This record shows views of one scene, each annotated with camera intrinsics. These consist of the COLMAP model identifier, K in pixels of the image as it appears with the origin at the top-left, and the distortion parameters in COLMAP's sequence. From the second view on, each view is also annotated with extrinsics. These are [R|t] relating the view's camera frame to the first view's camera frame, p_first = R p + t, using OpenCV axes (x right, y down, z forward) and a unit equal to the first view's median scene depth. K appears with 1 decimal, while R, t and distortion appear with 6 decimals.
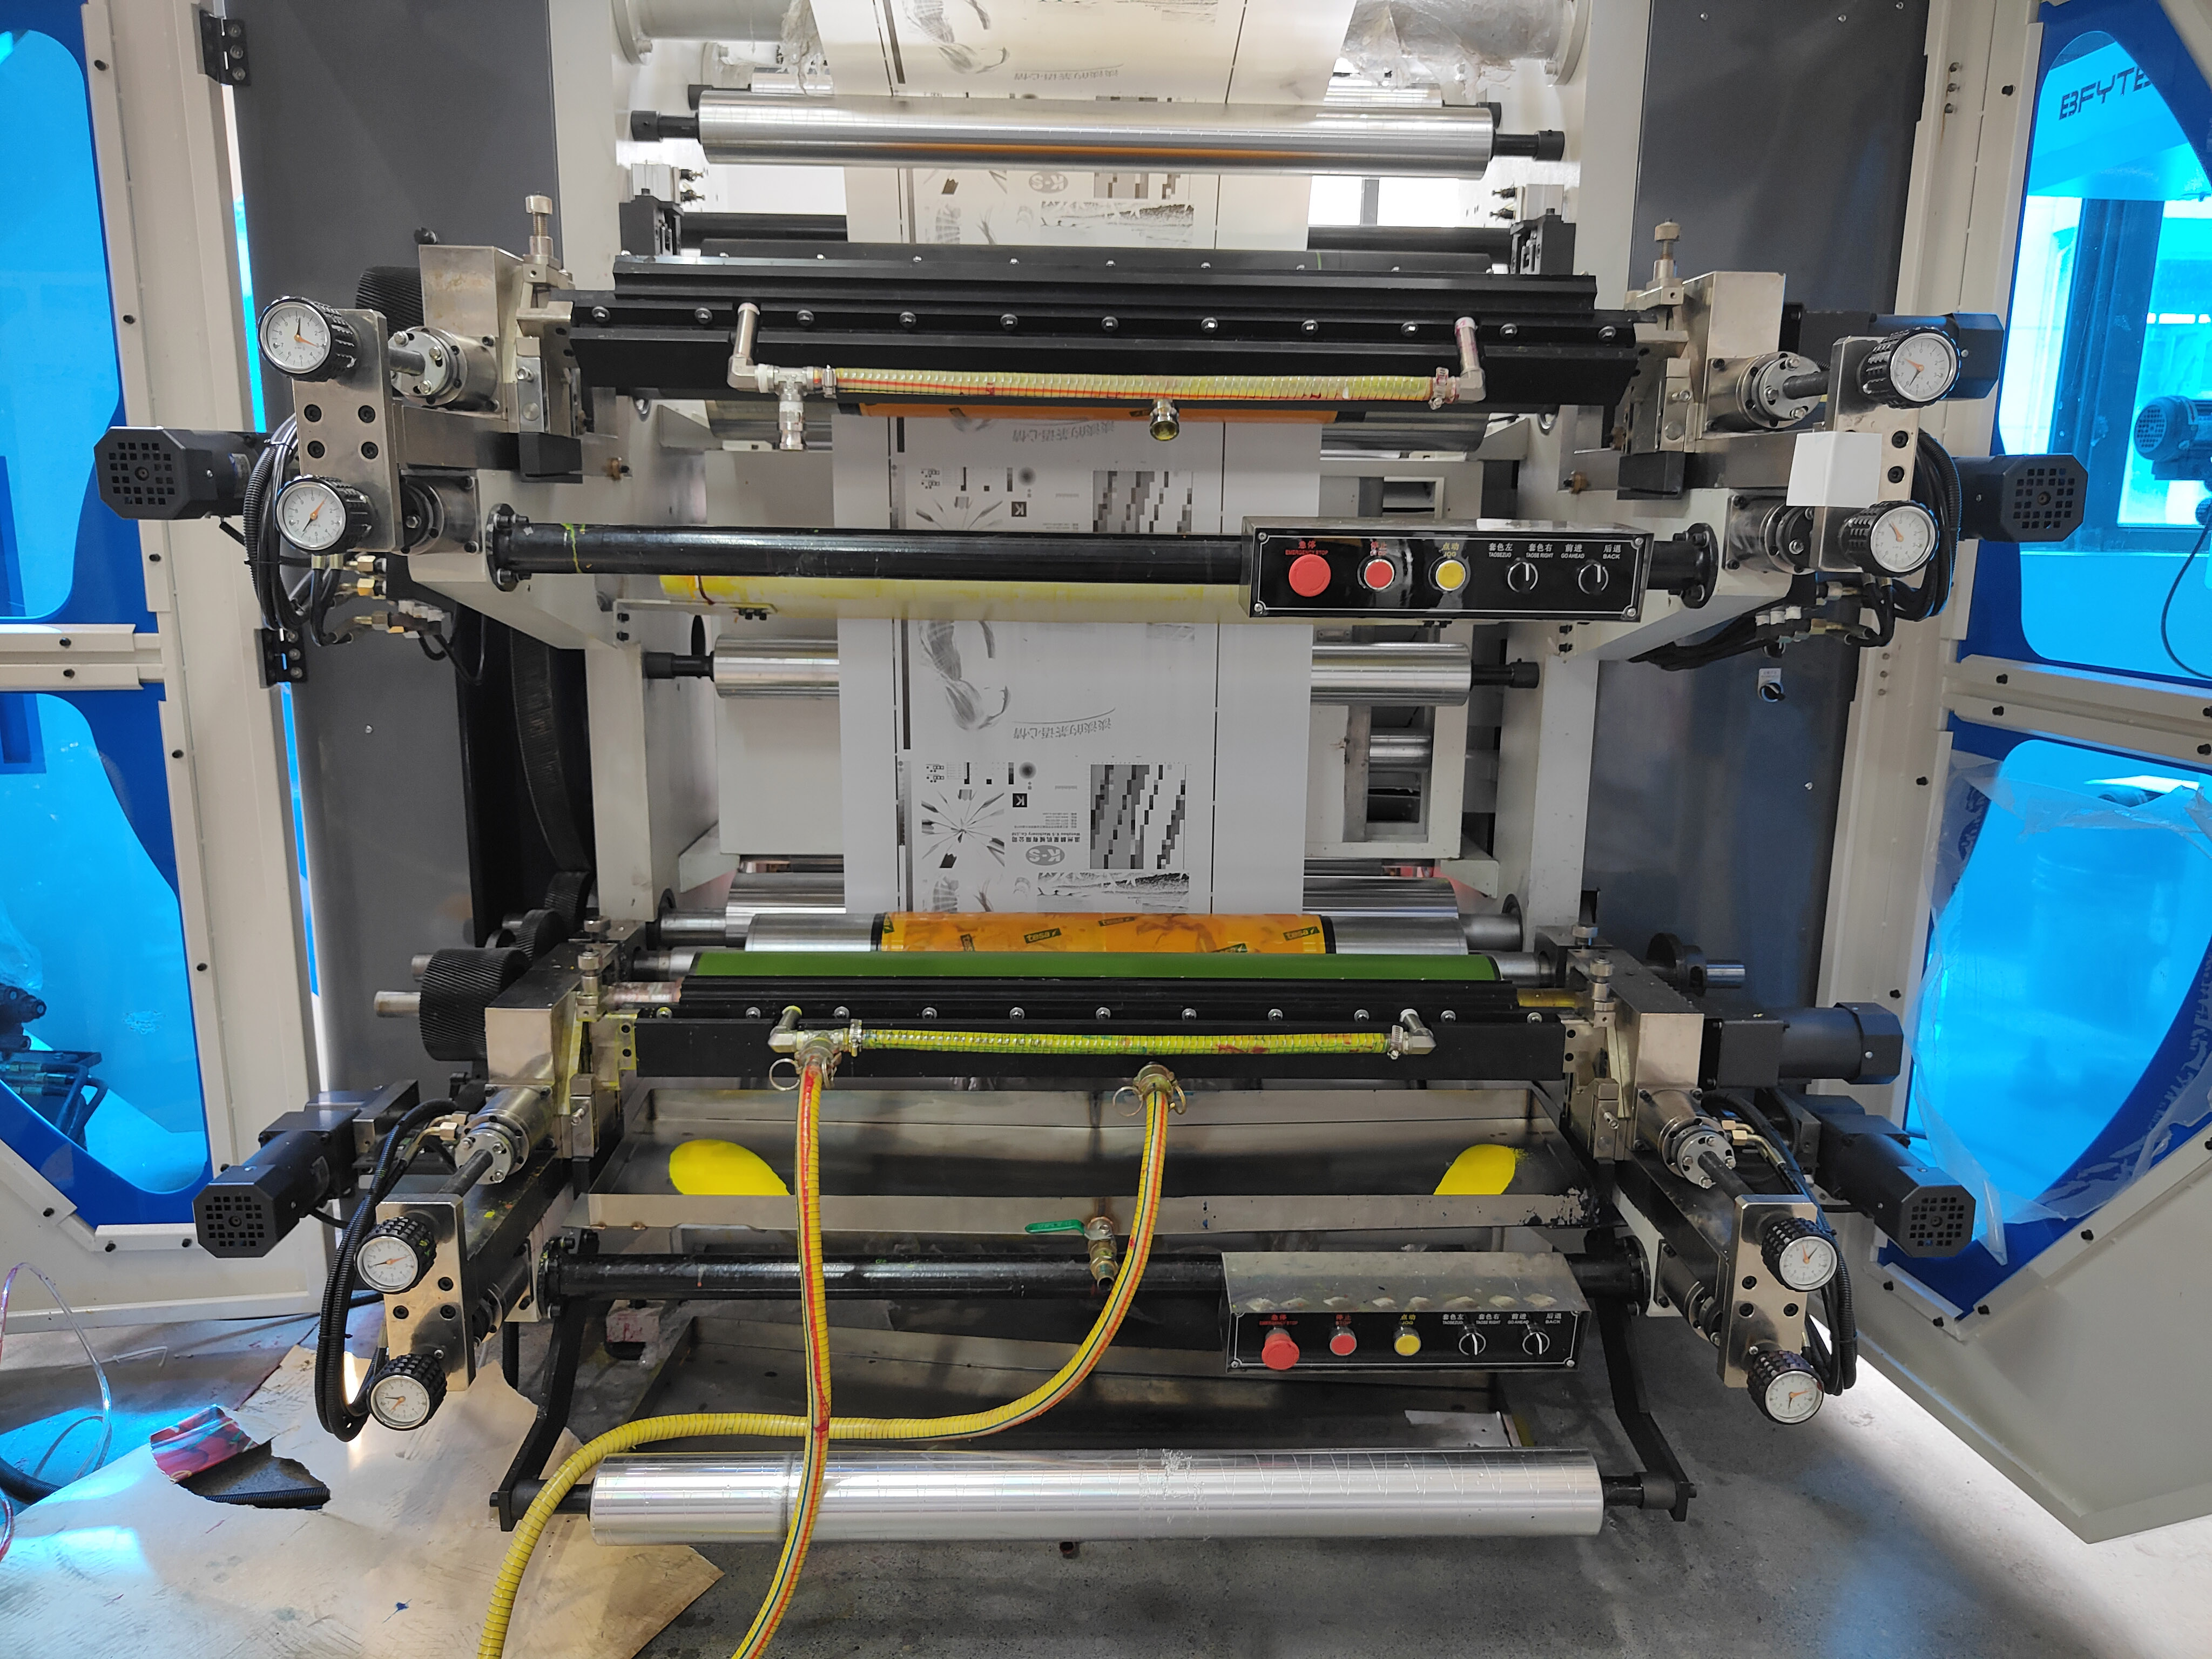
lens RADIAL K [[1577.4, 0, 1106.0], [0, 1577.4, 829.5], [0, 0, 1]] dist [0.024214, -0.020977]
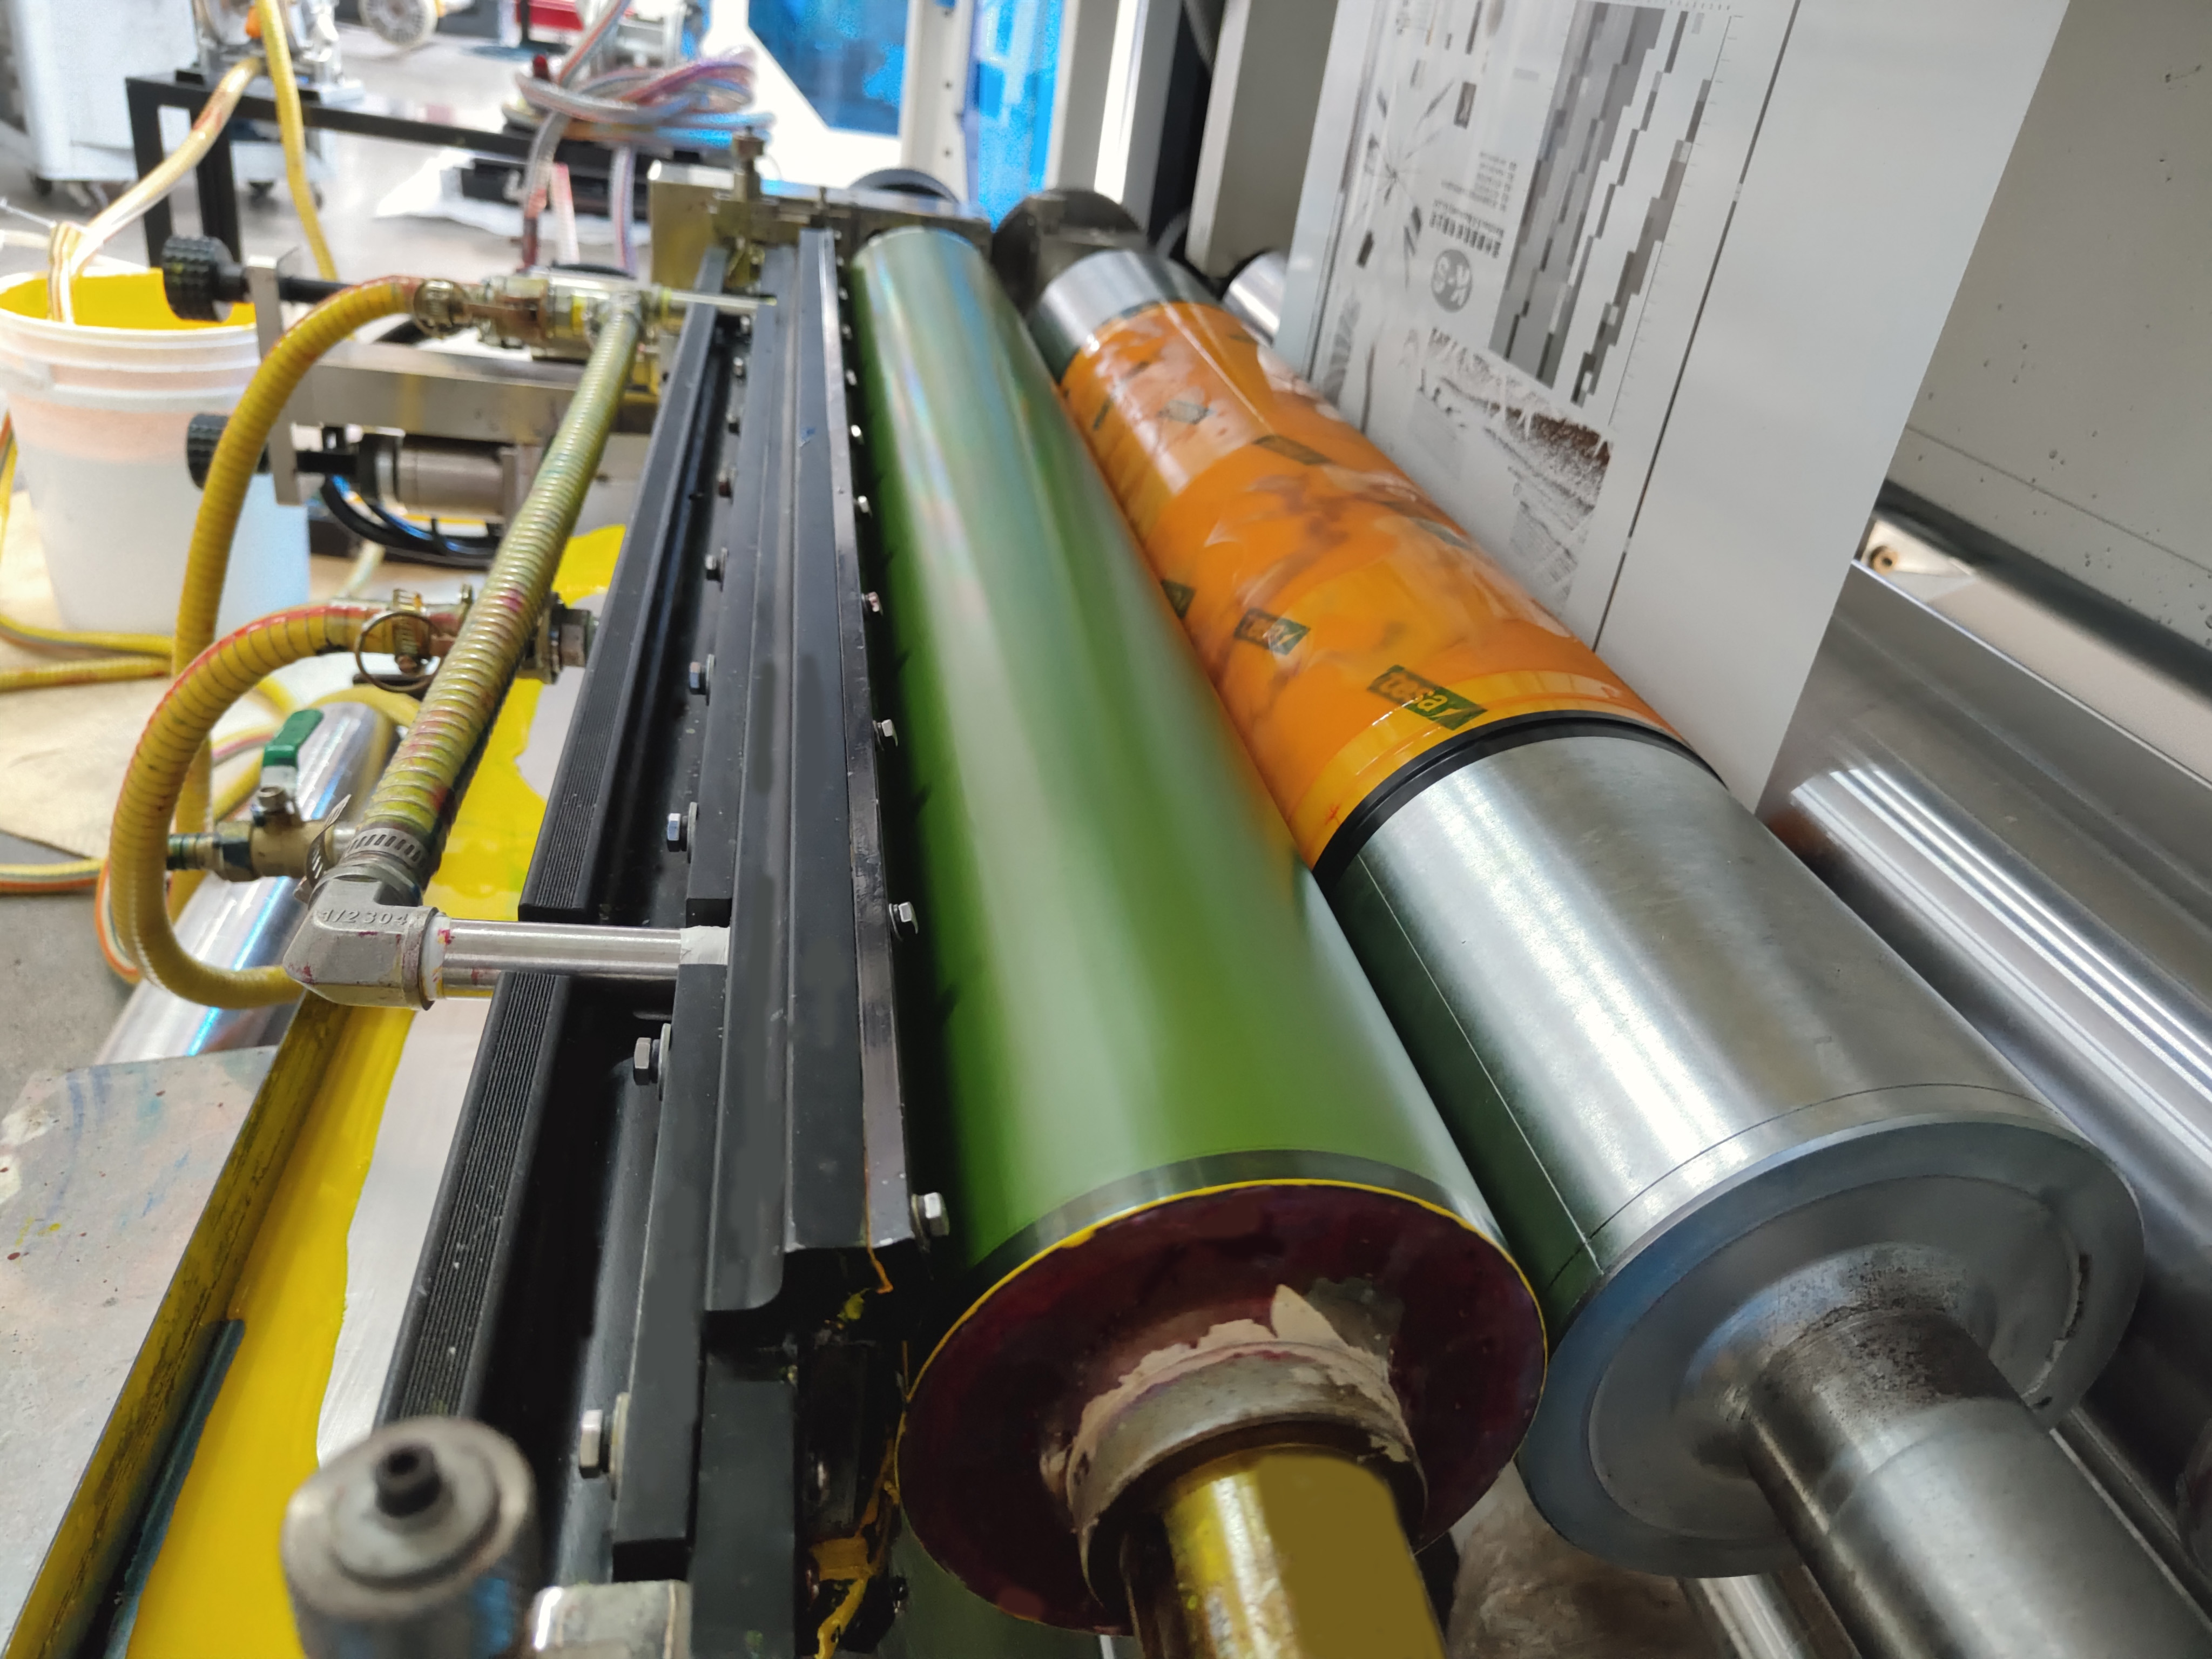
lens RADIAL K [[1577.4, 0, 1106.0], [0, 1577.4, 829.5], [0, 0, 1]] dist [0.024214, -0.020977]
pose [[0.134101, 0.486695, -0.863218, 0.341084], [-0.344243, 0.839717, 0.419967, -0.003073], [0.929254, 0.240839, 0.280149, 0.887704]]
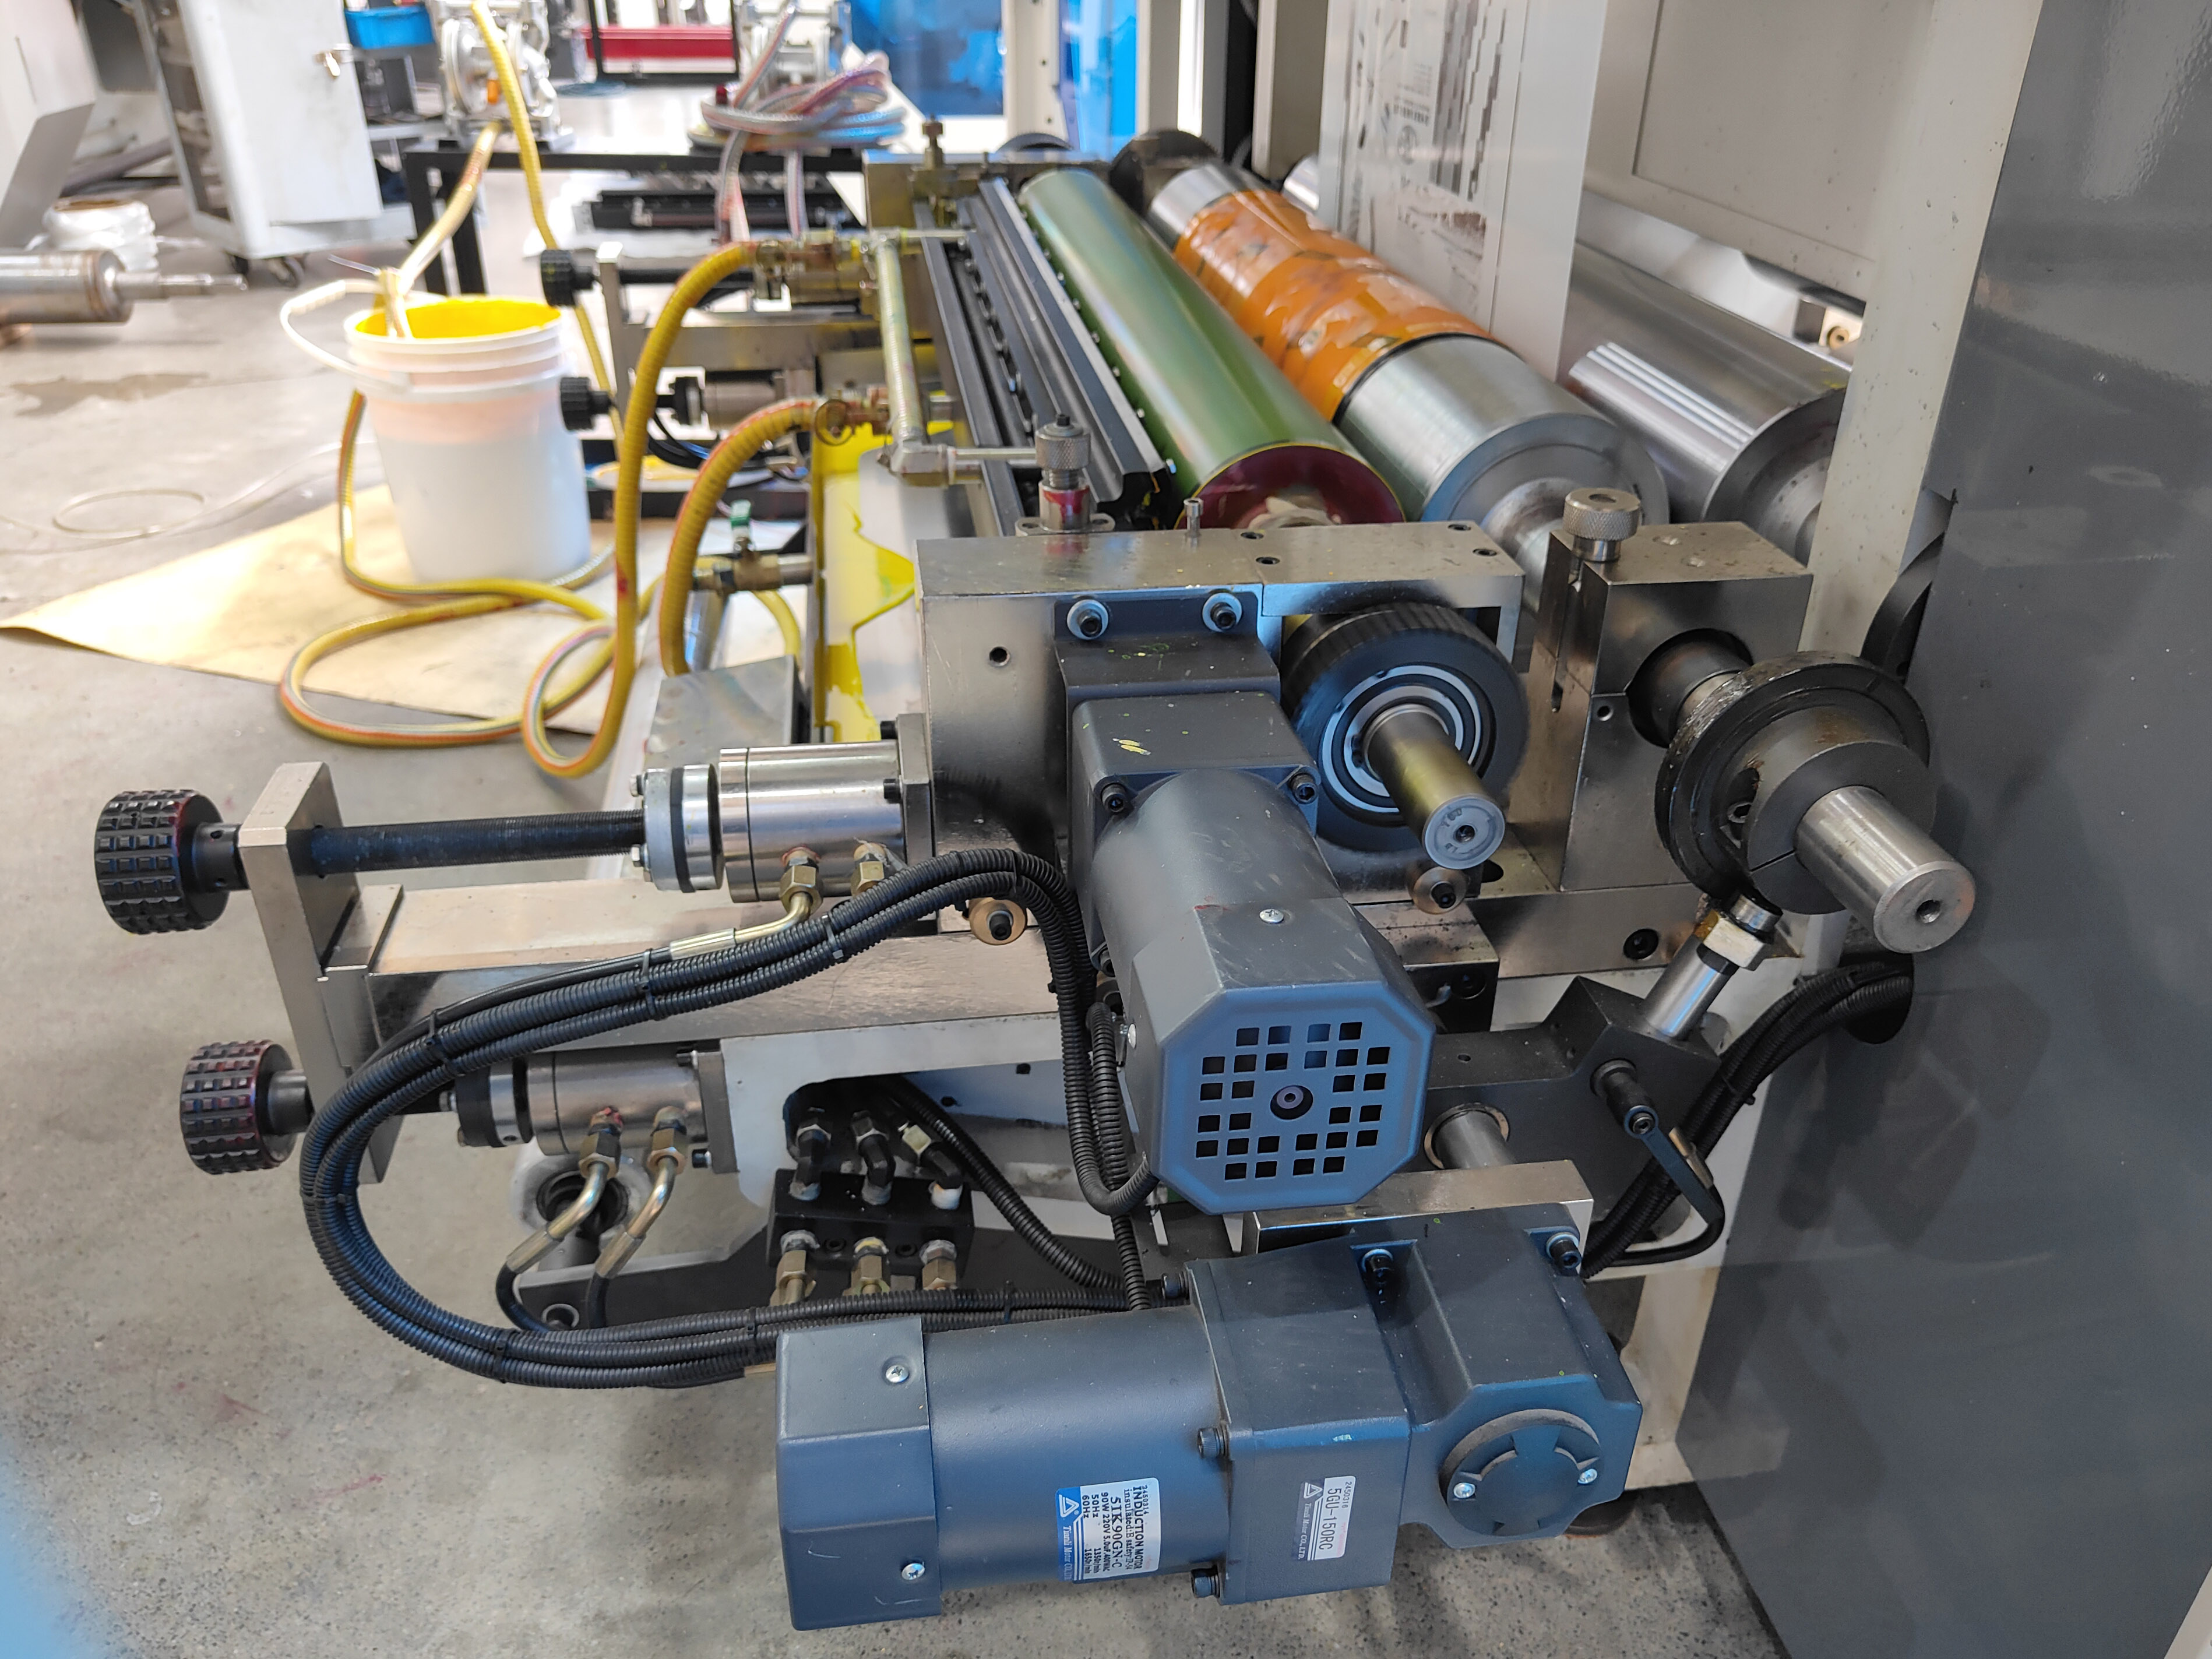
lens RADIAL K [[1711.8, 0, 1112.3], [0, 1711.8, 905.2], [0, 0, 1]] dist [0.011468, -0.007796]
pose [[0.112180, 0.499203, -0.859193, 0.668137], [-0.220967, 0.855534, 0.468226, -0.016682], [0.968808, 0.137327, 0.206281, 0.831008]]
